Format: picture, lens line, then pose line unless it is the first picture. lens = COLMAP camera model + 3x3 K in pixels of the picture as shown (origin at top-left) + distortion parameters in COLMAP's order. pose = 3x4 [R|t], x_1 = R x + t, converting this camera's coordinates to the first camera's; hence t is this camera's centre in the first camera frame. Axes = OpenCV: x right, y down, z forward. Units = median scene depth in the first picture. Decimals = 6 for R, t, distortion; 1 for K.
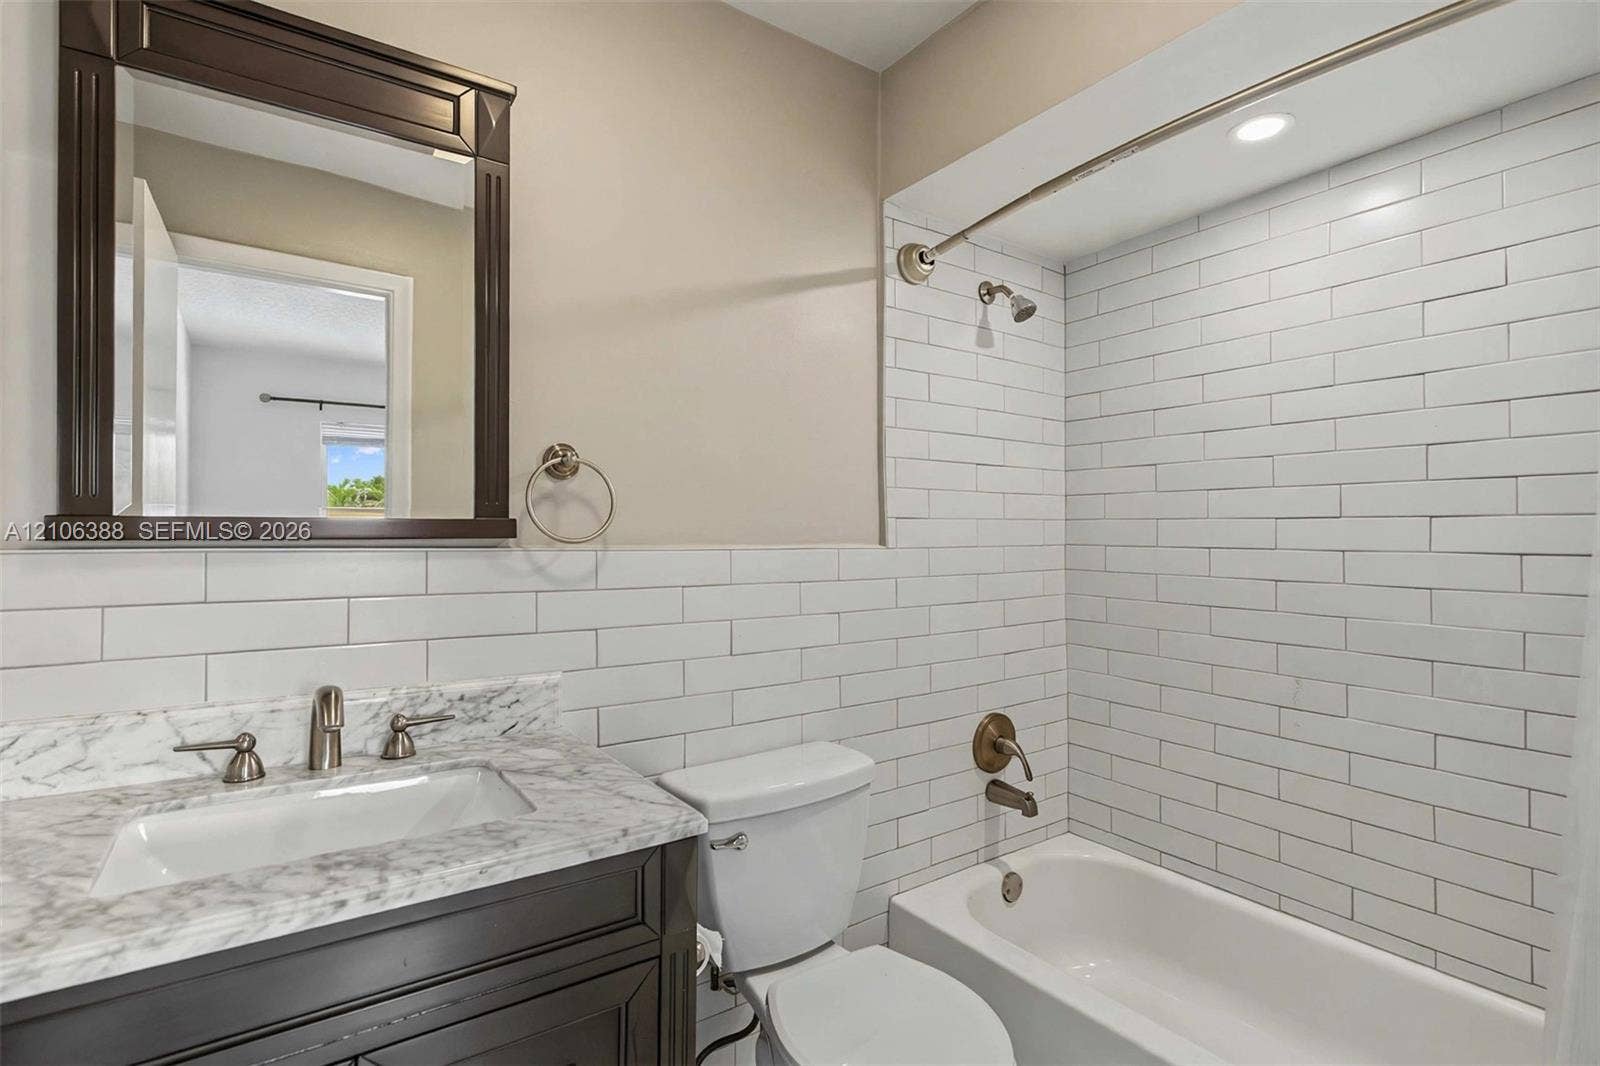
lens RADIAL K [[798.7, 0, 792.7], [0, 798.7, 535.1], [0, 0, 1]] dist [-0.005980, 0.003461]
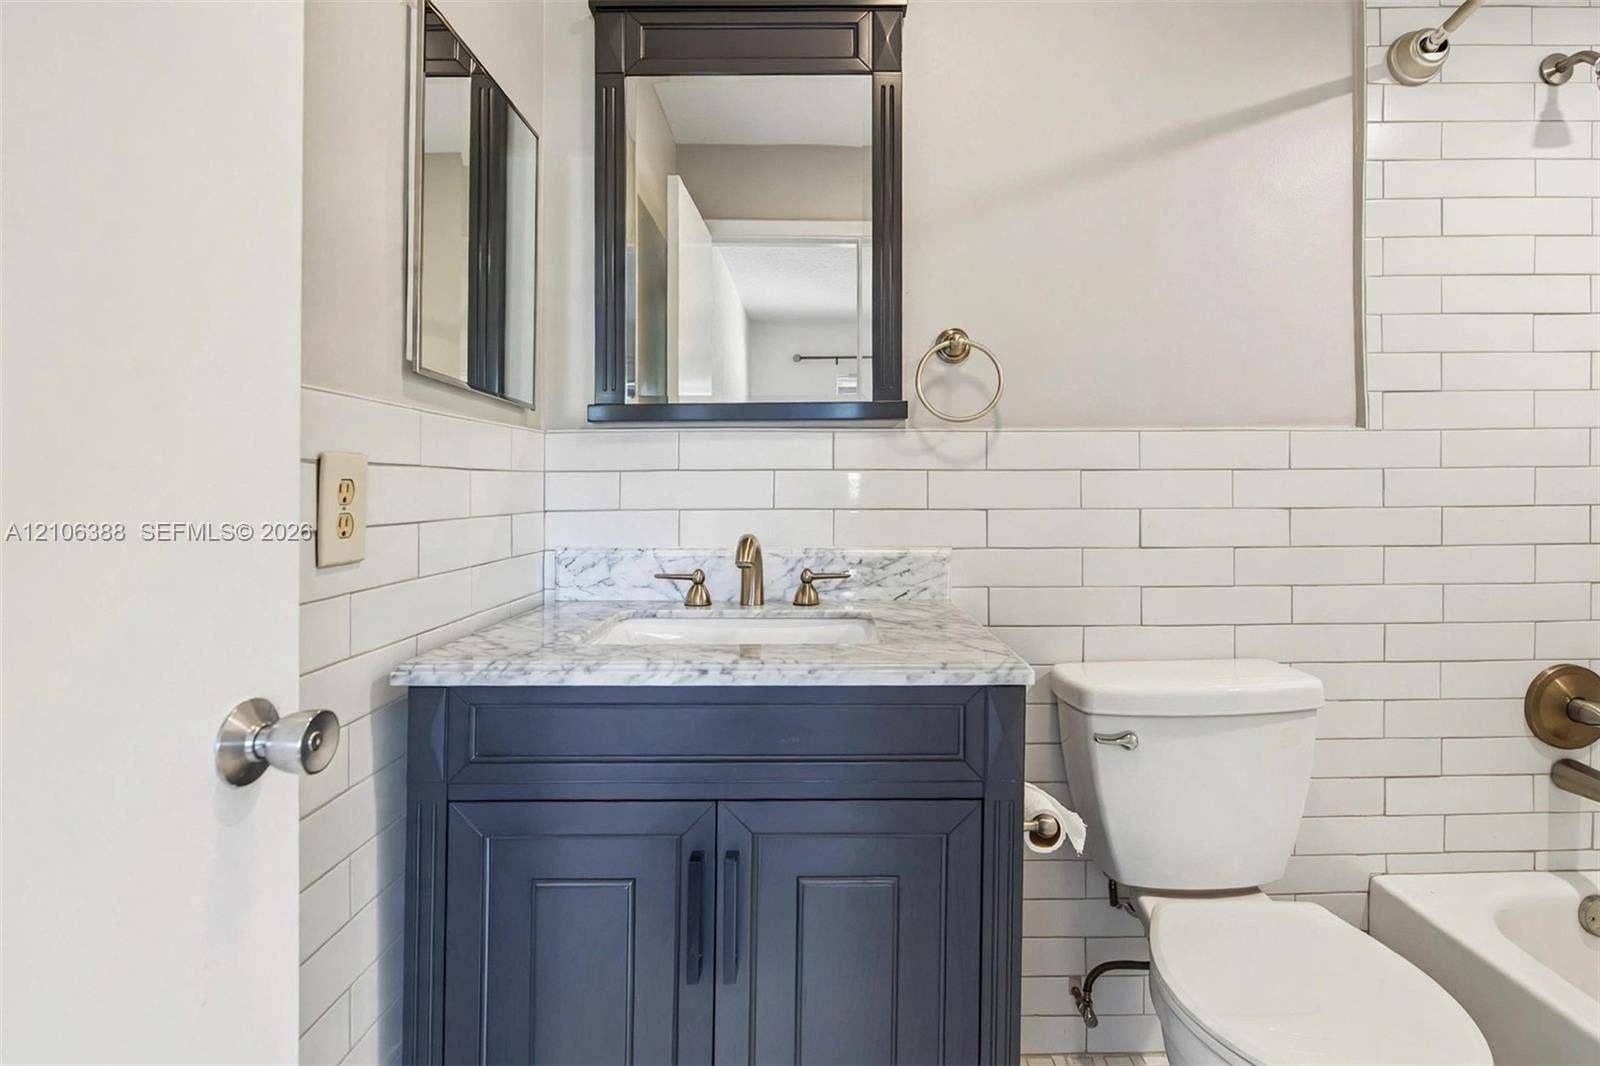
lens RADIAL K [[798.7, 0, 788.0], [0, 798.7, 492.3], [0, 0, 1]] dist [-0.005980, 0.003461]
pose [[0.808744, 0.003791, -0.588149, 0.149443], [-0.001652, 0.999990, 0.004174, 0.095341], [0.588158, -0.002405, 0.808742, 0.035611]]
